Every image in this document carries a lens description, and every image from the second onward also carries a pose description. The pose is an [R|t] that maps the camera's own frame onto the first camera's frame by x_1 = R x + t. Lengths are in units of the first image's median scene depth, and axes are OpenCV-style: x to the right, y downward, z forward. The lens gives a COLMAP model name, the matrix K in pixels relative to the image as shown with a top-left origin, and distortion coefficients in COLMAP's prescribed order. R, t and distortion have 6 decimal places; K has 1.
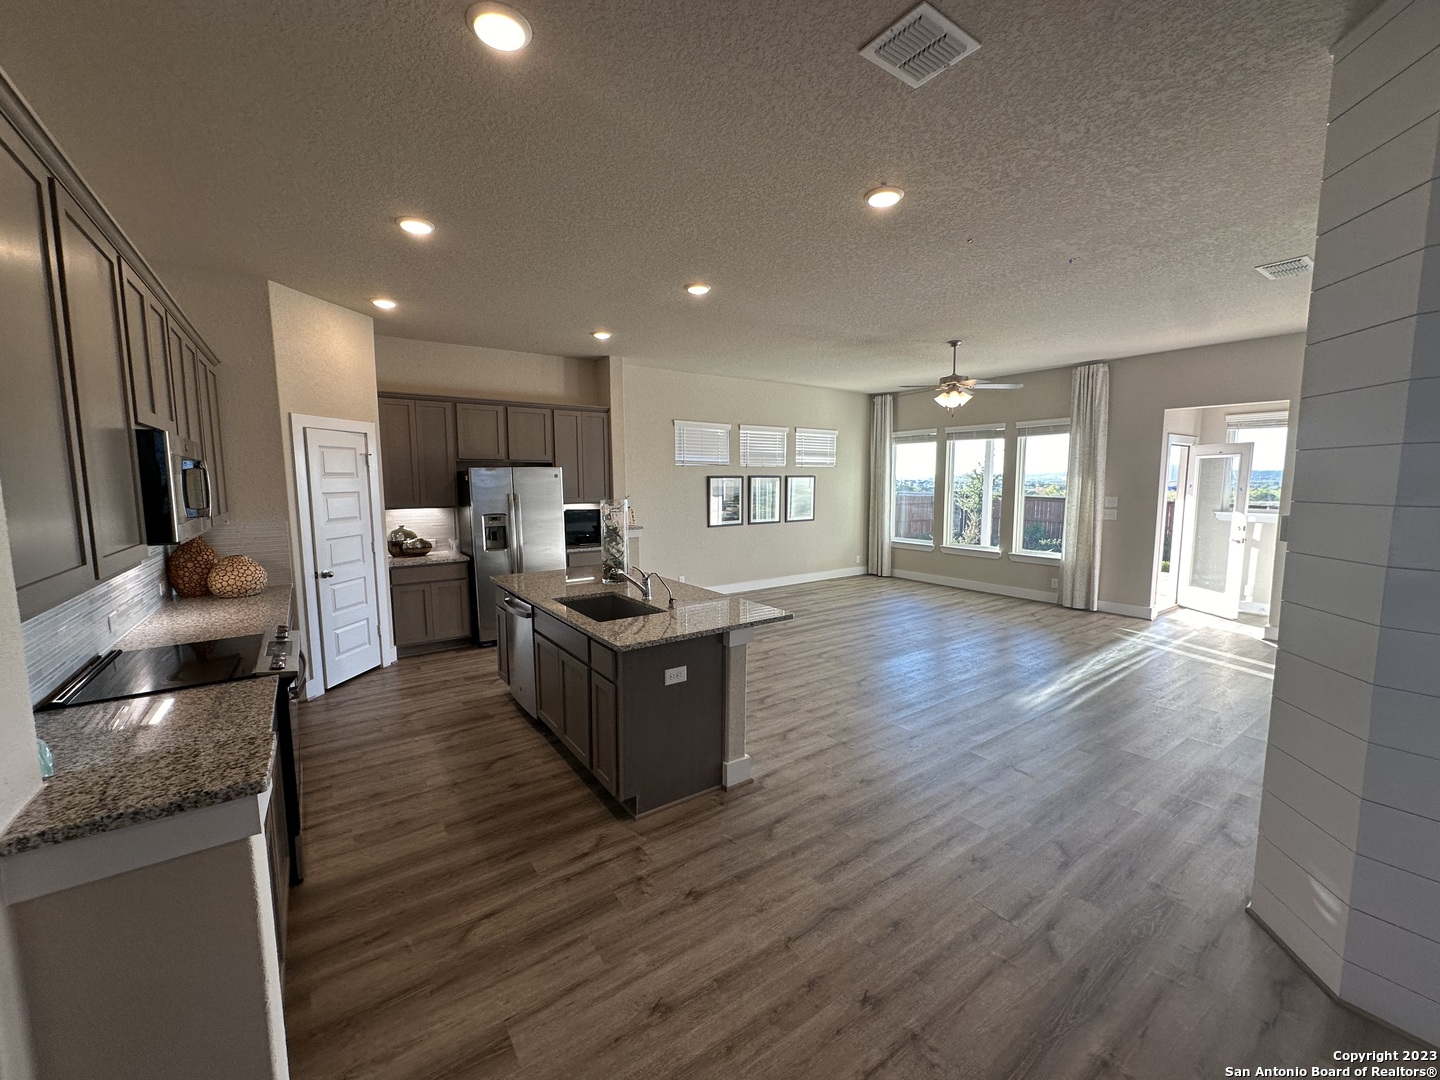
lens RADIAL K [[574.0, 0, 719.4], [0, 574.0, 540.7], [0, 0, 1]] dist [-0.004325, 0.001081]
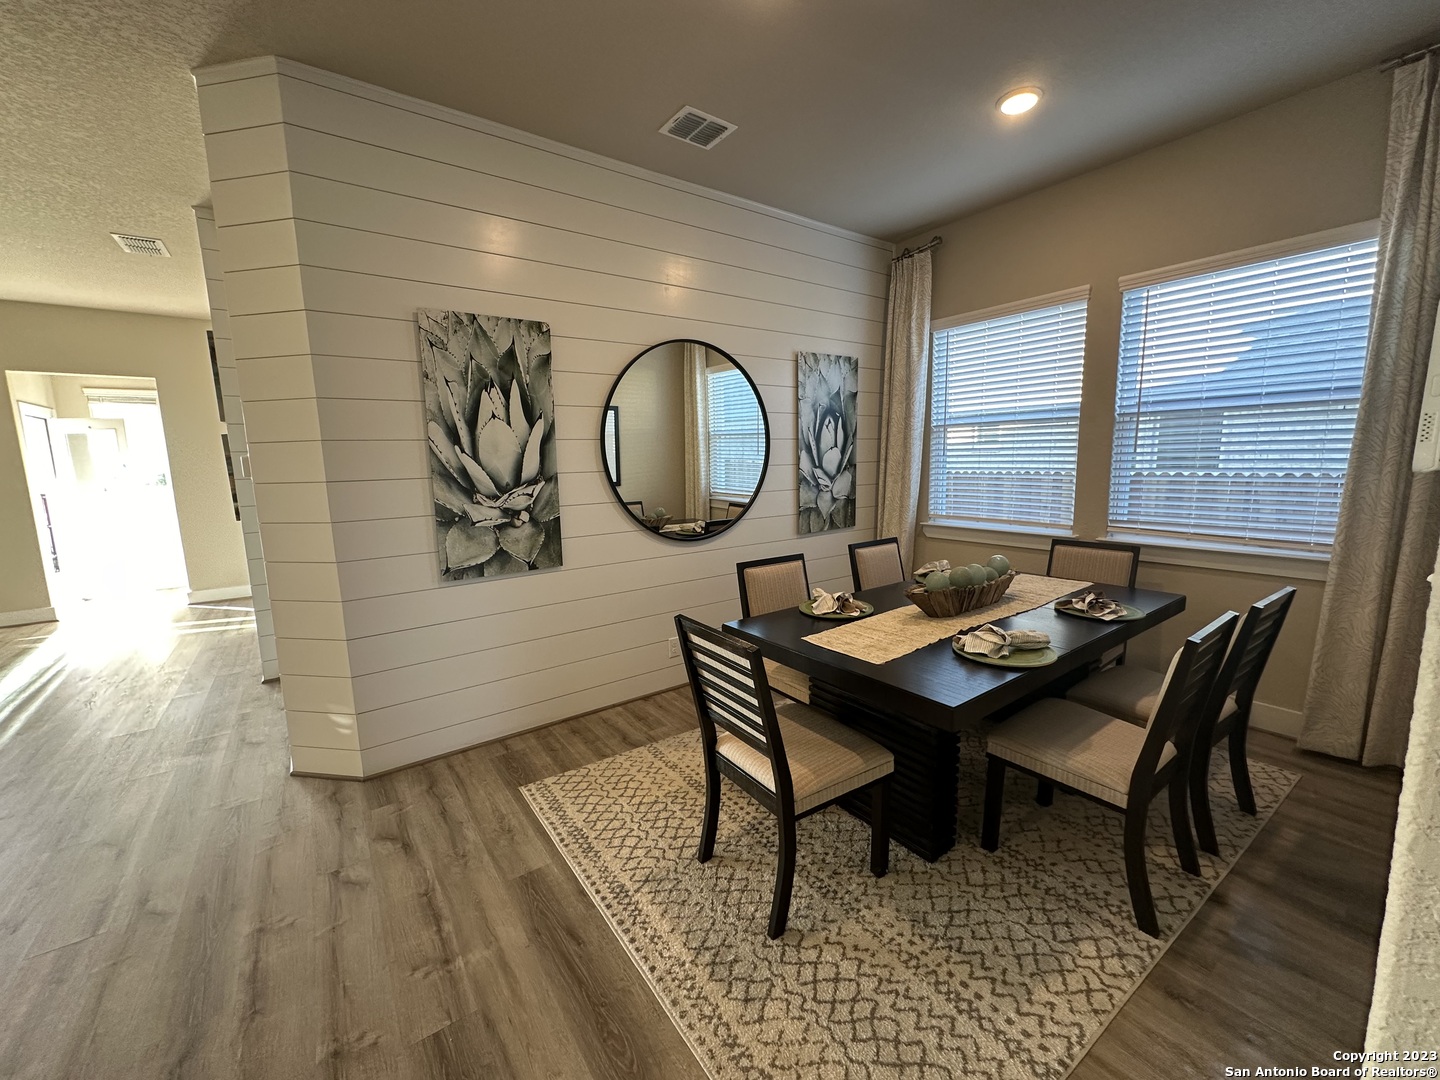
lens RADIAL K [[574.0, 0, 720.0], [0, 574.0, 538.7], [0, 0, 1]] dist [-0.004325, 0.001081]
pose [[-0.010617, -0.136937, 0.990523, -0.080687], [0.129143, 0.982095, 0.137156, 0.028491], [-0.991569, 0.129375, 0.007258, -0.000667]]
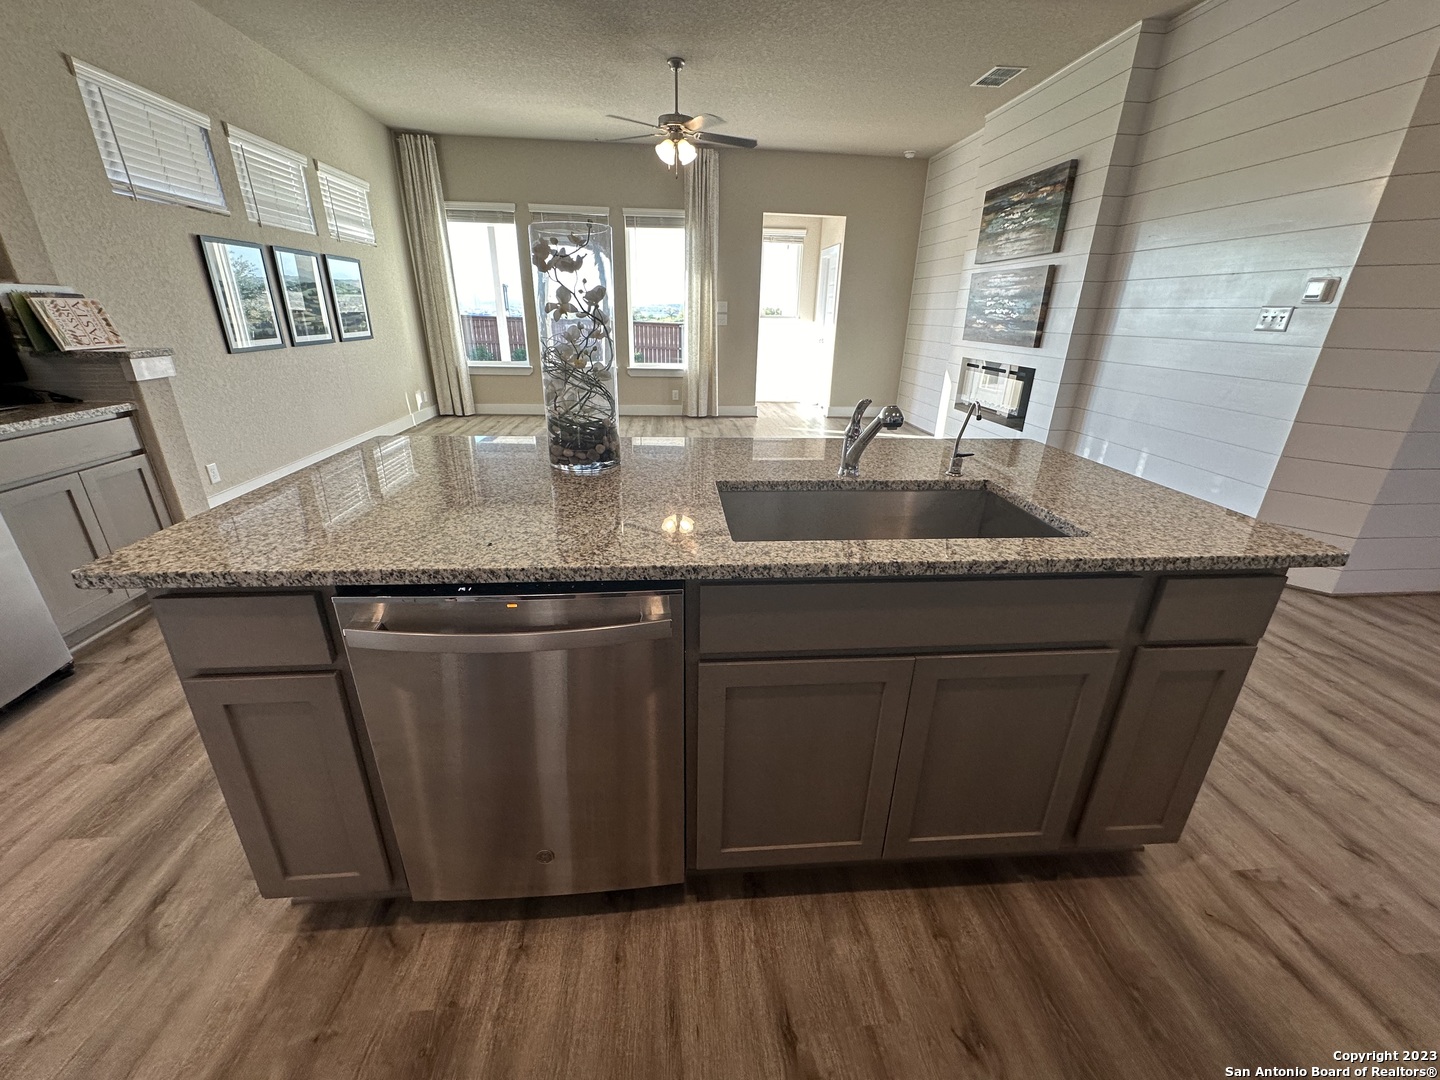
lens RADIAL K [[574.0, 0, 719.1], [0, 574.0, 540.3], [0, 0, 1]] dist [-0.004325, 0.001081]
pose [[0.506794, -0.308232, 0.805079, -0.283271], [0.070689, 0.945607, 0.317537, 0.001523], [-0.859164, -0.104016, 0.501017, 0.445777]]
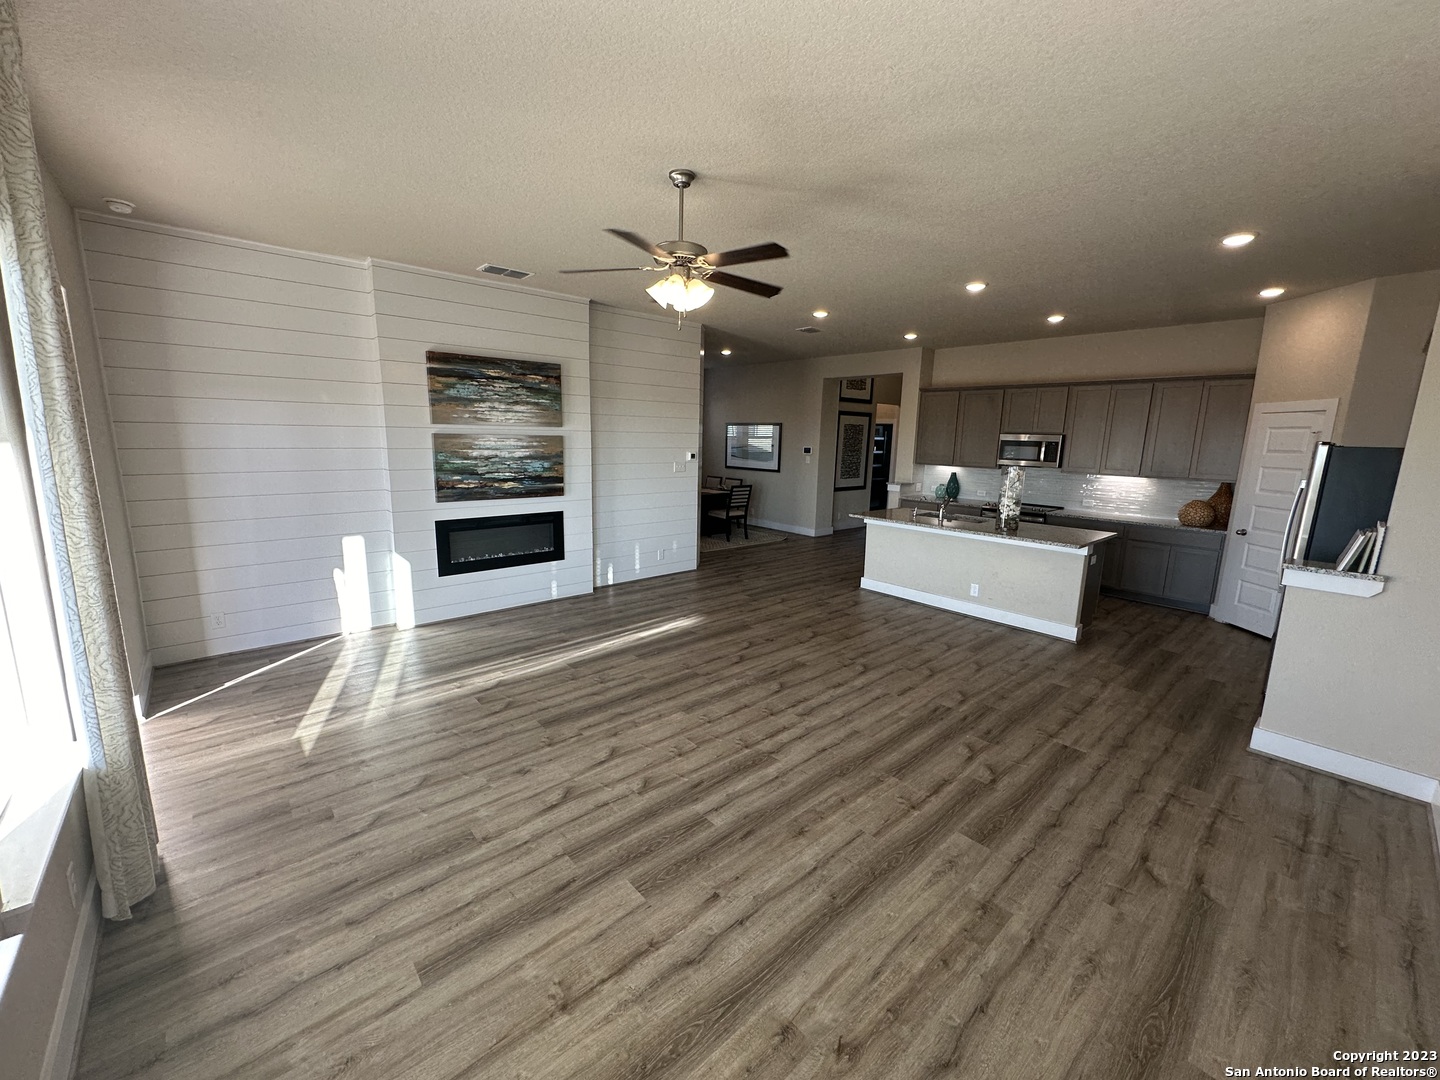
lens RADIAL K [[574.0, 0, 713.5], [0, 574.0, 539.6], [0, 0, 1]] dist [-0.004325, 0.001081]
pose [[-0.994833, -0.000592, -0.101526, 0.369332], [-0.029676, 0.958007, 0.285204, -0.157629], [0.097094, 0.286743, -0.953075, 1.329039]]
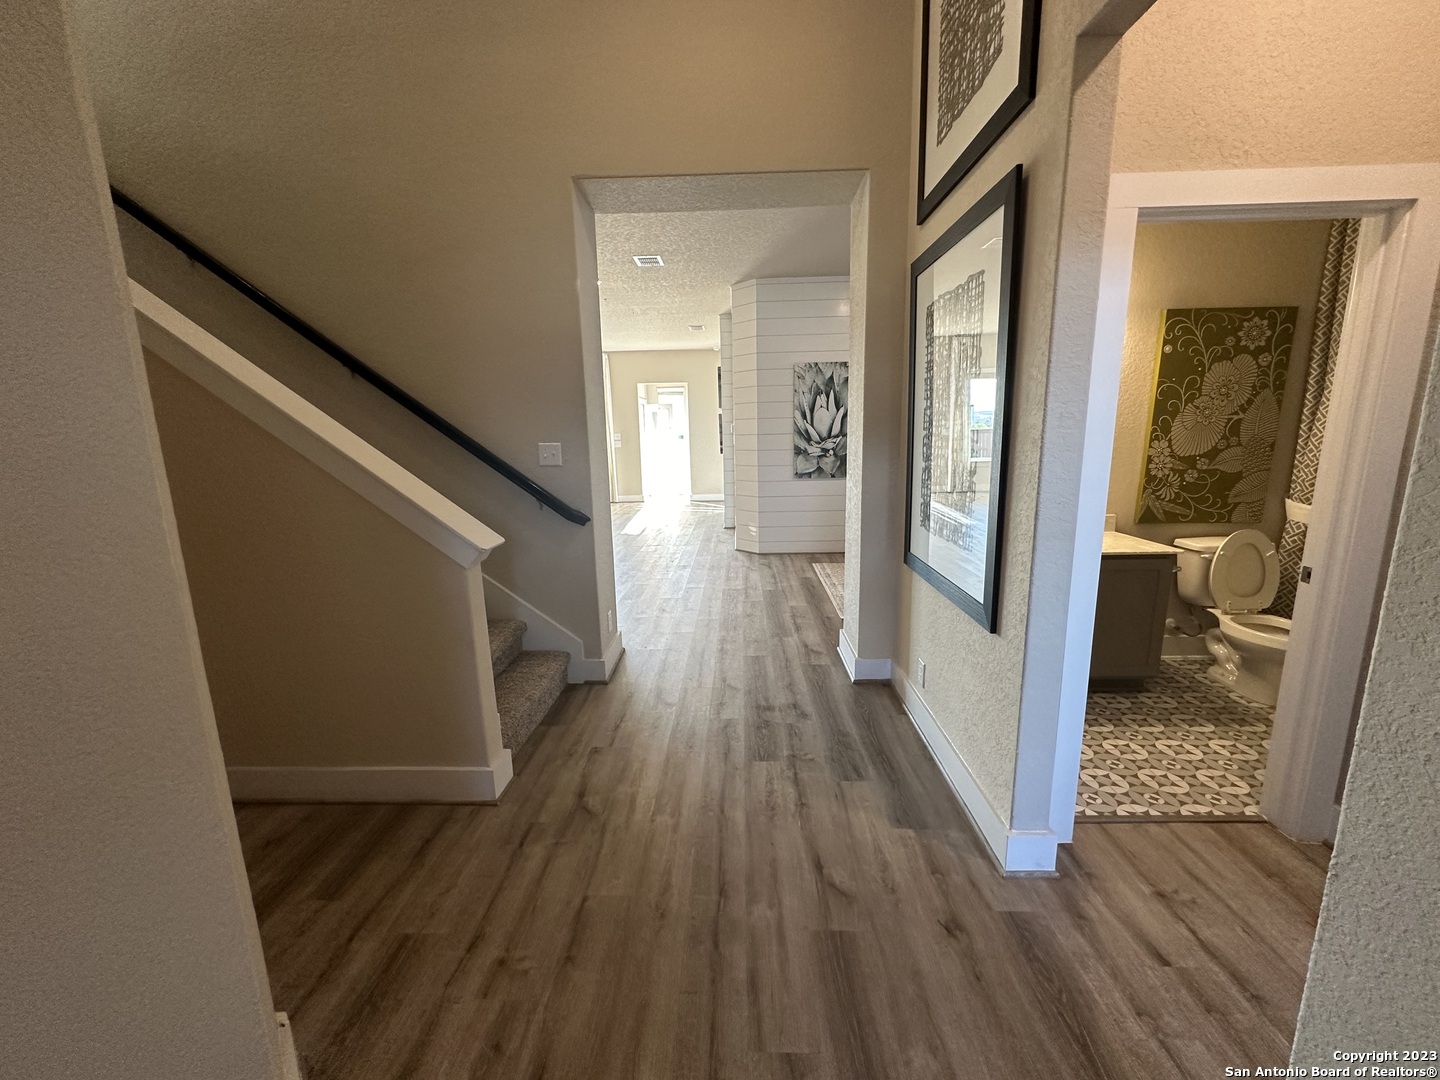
lens RADIAL K [[574.0, 0, 716.5], [0, 574.0, 539.8], [0, 0, 1]] dist [-0.004325, 0.001081]
pose [[0.604100, -0.159988, 0.780684, -0.522460], [0.103500, 0.987094, 0.122199, 0.059434], [-0.790159, 0.006981, 0.612863, -0.282113]]
